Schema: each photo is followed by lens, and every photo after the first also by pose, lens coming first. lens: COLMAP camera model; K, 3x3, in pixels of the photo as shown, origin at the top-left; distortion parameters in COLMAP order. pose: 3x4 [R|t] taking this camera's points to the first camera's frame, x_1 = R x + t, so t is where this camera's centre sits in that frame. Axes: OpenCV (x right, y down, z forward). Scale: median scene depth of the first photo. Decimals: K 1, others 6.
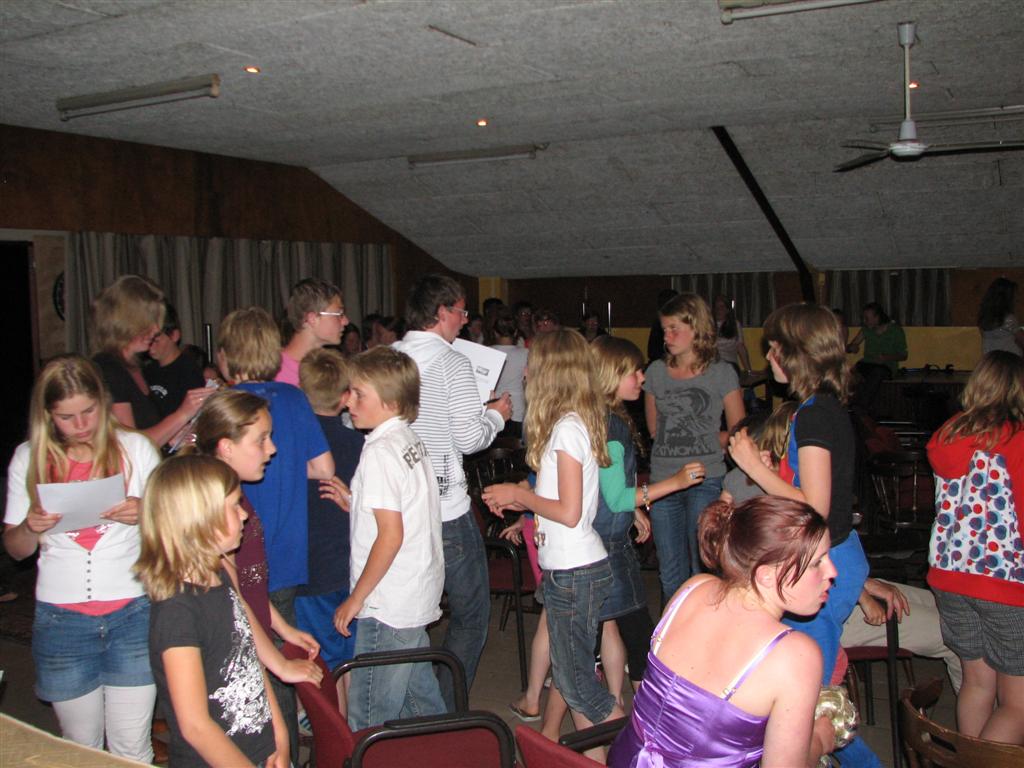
lens RADIAL K [[1069.9, 0, 512.0], [0, 1069.9, 384.0], [0, 0, 1]] dist [-0.006311, 0.000325]
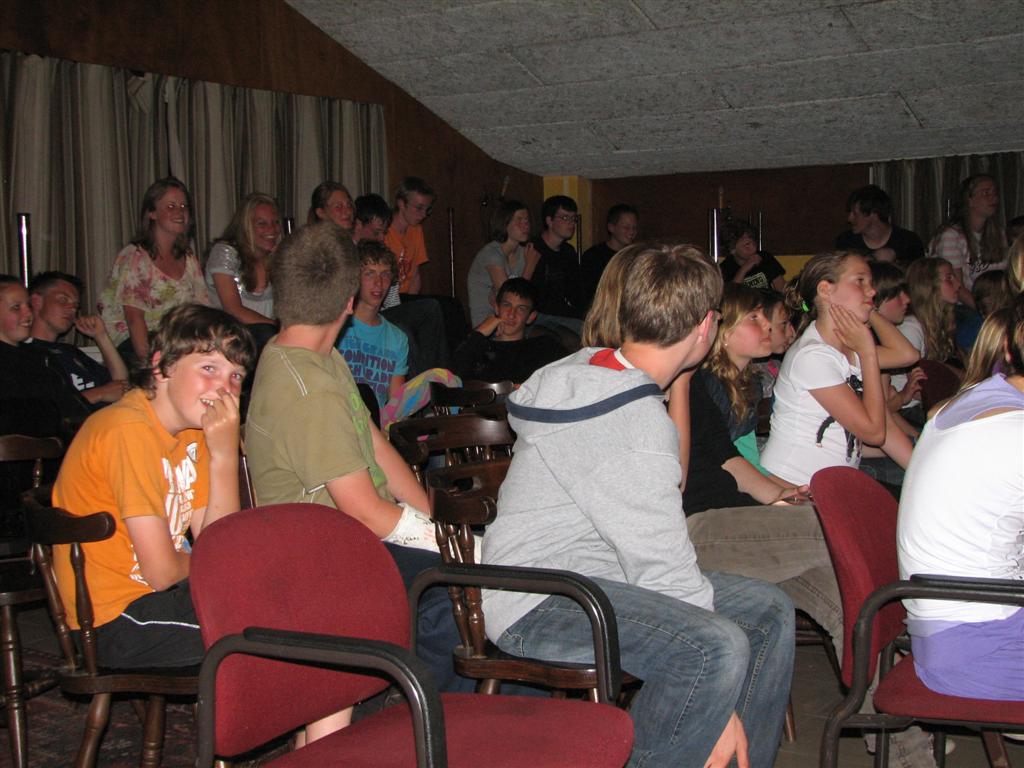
lens RADIAL K [[1426.7, 0, 512.0], [0, 1426.7, 384.0], [0, 0, 1]] dist [0.141641, 0.047923]
pose [[0.996012, 0.001052, -0.089208, 0.031745], [-0.001993, 0.999943, -0.010451, 0.036348], [0.089192, 0.010587, 0.995958, 0.255306]]
